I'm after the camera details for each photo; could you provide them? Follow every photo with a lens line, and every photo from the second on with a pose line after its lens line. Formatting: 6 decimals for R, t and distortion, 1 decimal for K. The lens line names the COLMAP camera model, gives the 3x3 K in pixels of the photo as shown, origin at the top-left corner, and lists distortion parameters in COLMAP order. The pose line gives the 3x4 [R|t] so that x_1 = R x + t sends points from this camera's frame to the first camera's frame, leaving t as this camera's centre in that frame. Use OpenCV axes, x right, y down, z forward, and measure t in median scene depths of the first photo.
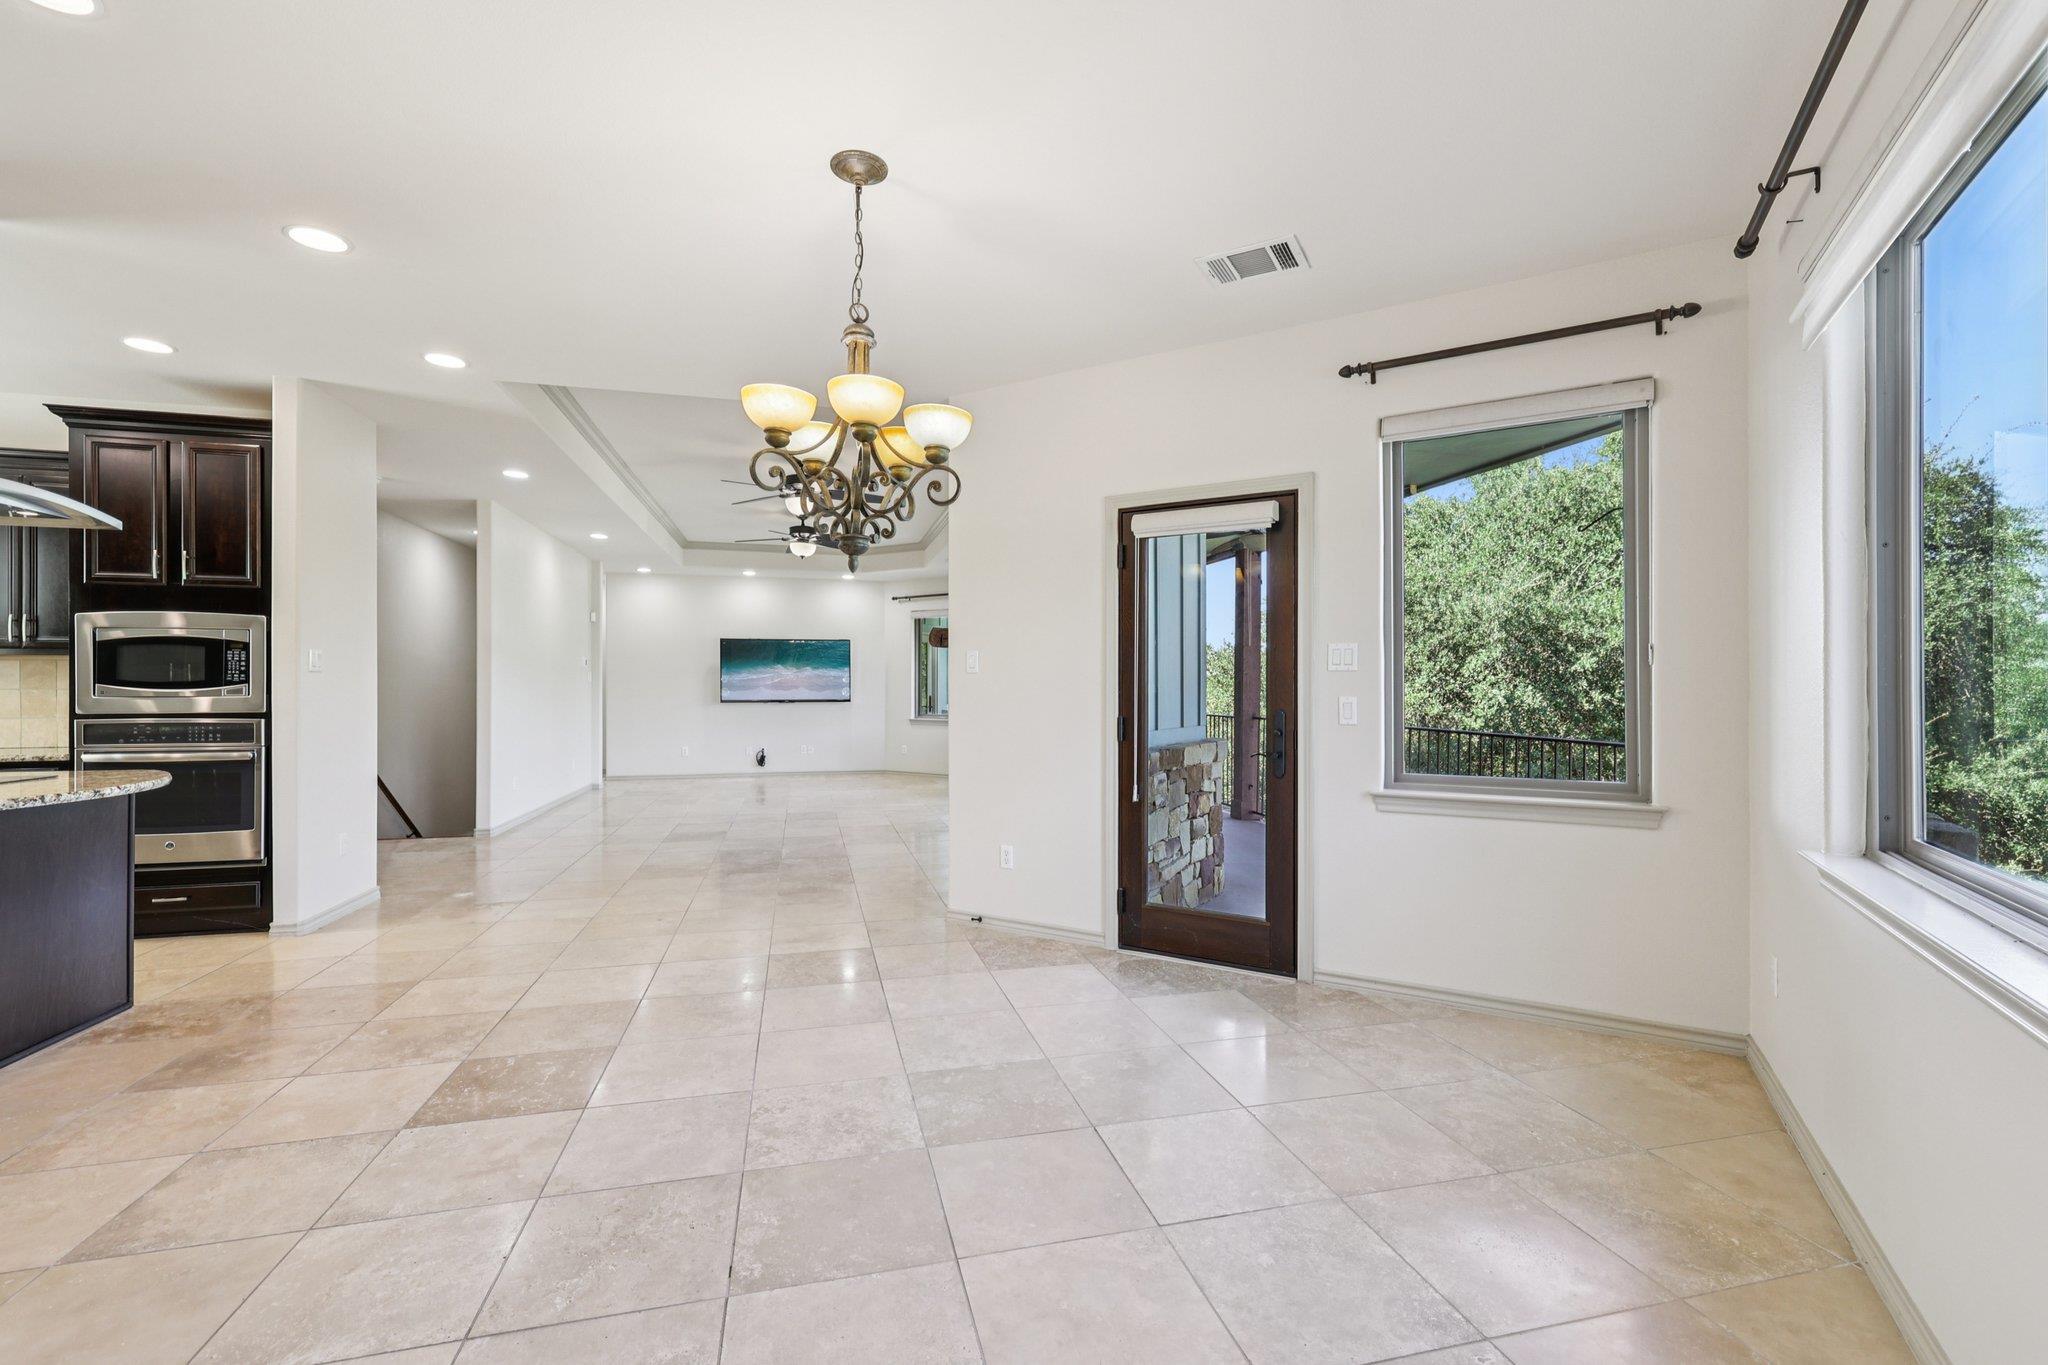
lens RADIAL K [[880.5, 0, 1034.6], [0, 880.5, 682.7], [0, 0, 1]] dist [-0.001173, -0.000834]
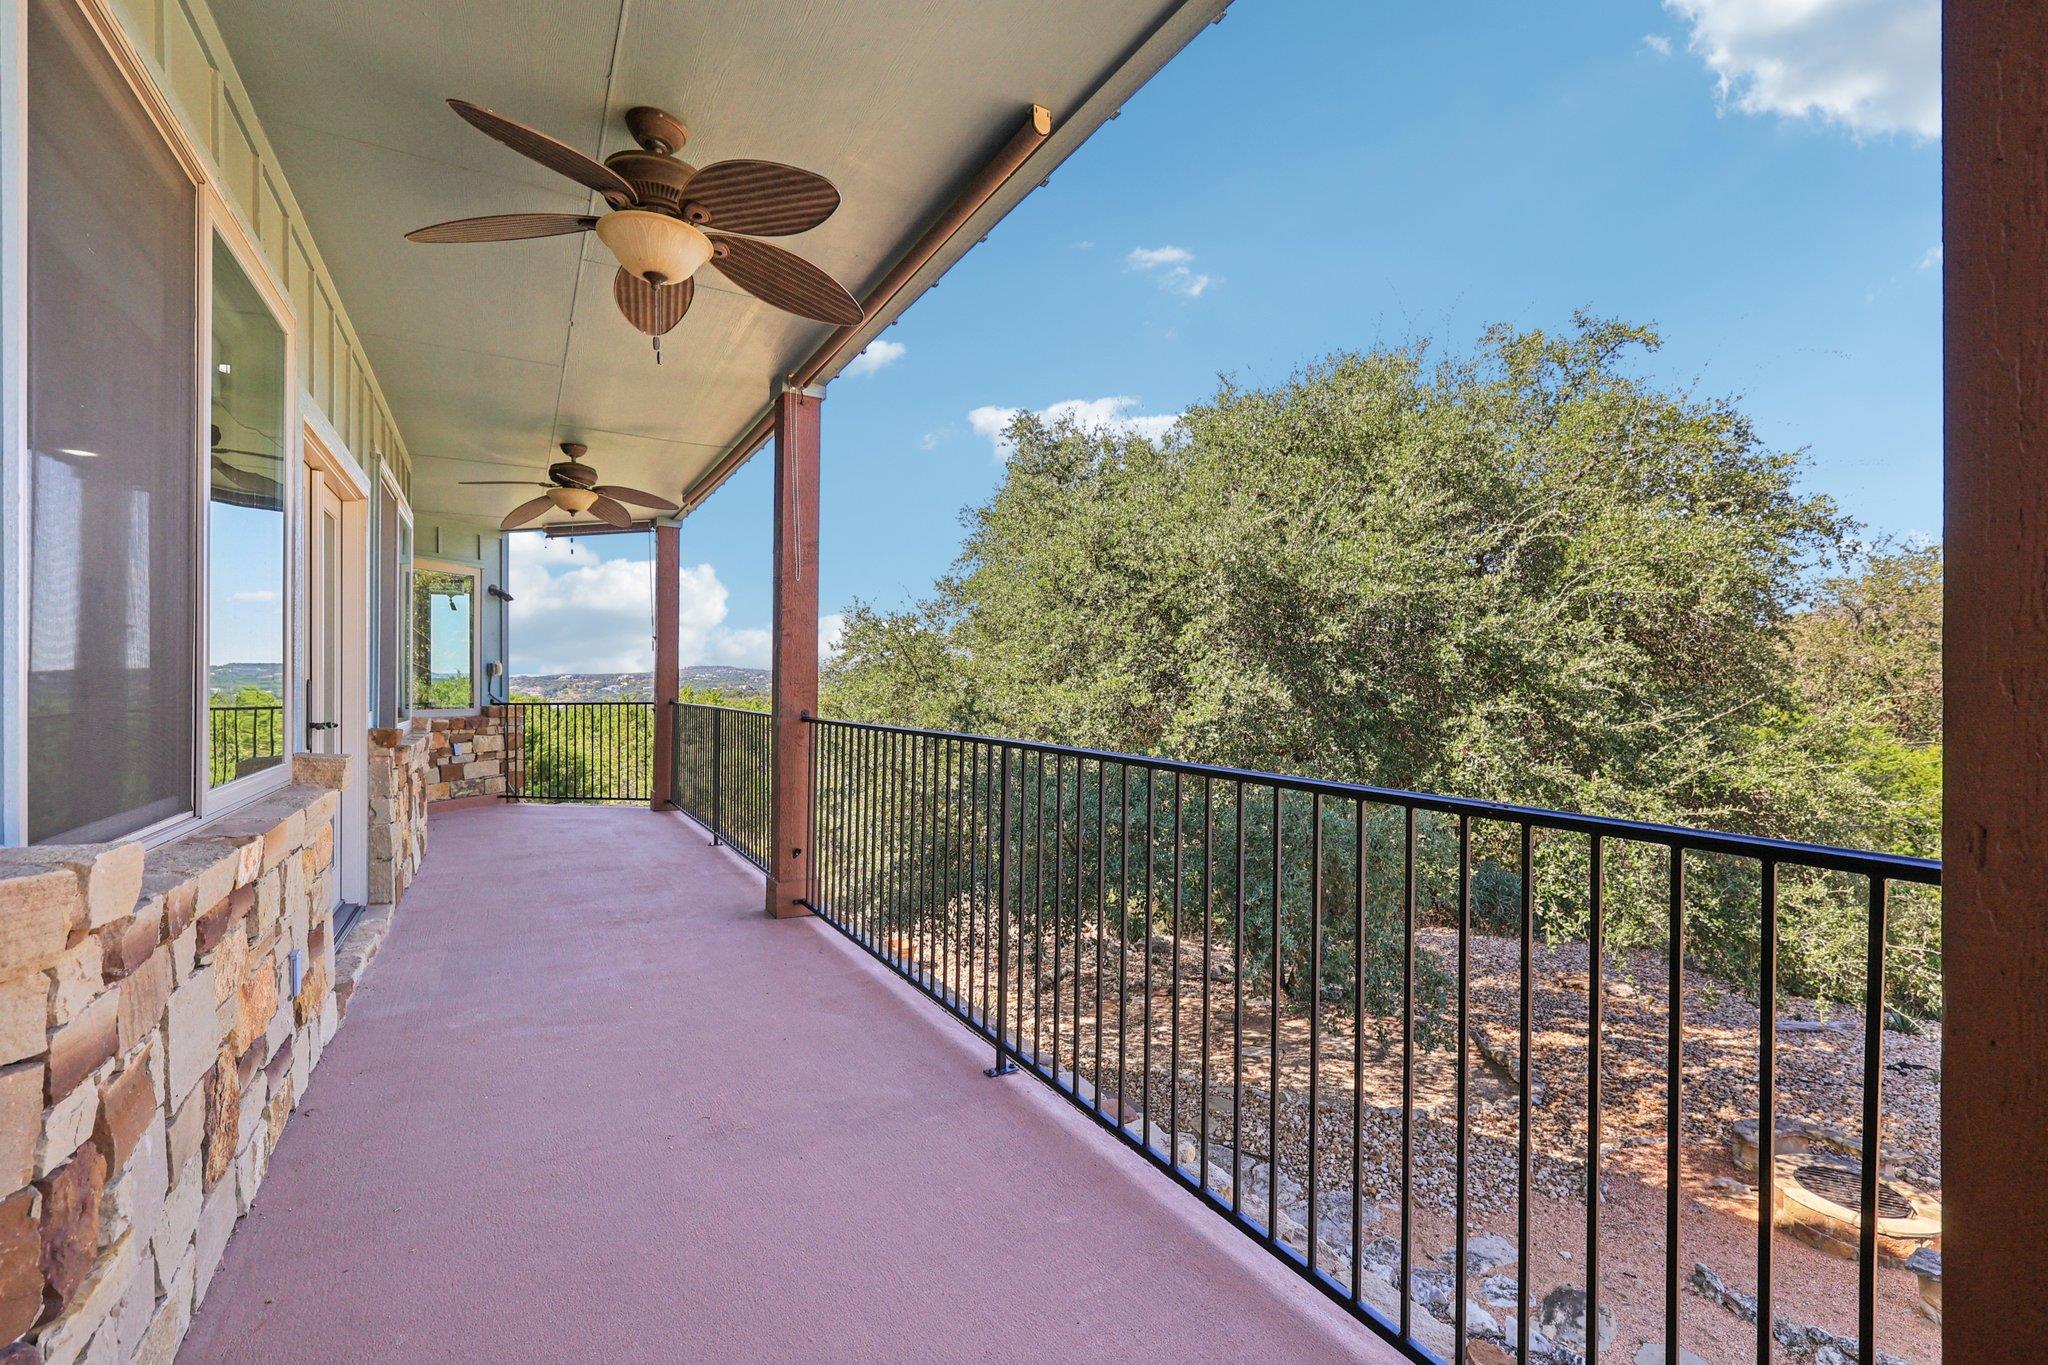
lens RADIAL K [[880.5, 0, 1014.9], [0, 880.5, 686.6], [0, 0, 1]] dist [-0.001173, -0.000834]
pose [[0.964366, -0.008336, 0.264442, 0.176781], [0.004981, 0.999898, 0.013354, 0.011632], [-0.264526, -0.011561, 0.964309, 0.357950]]
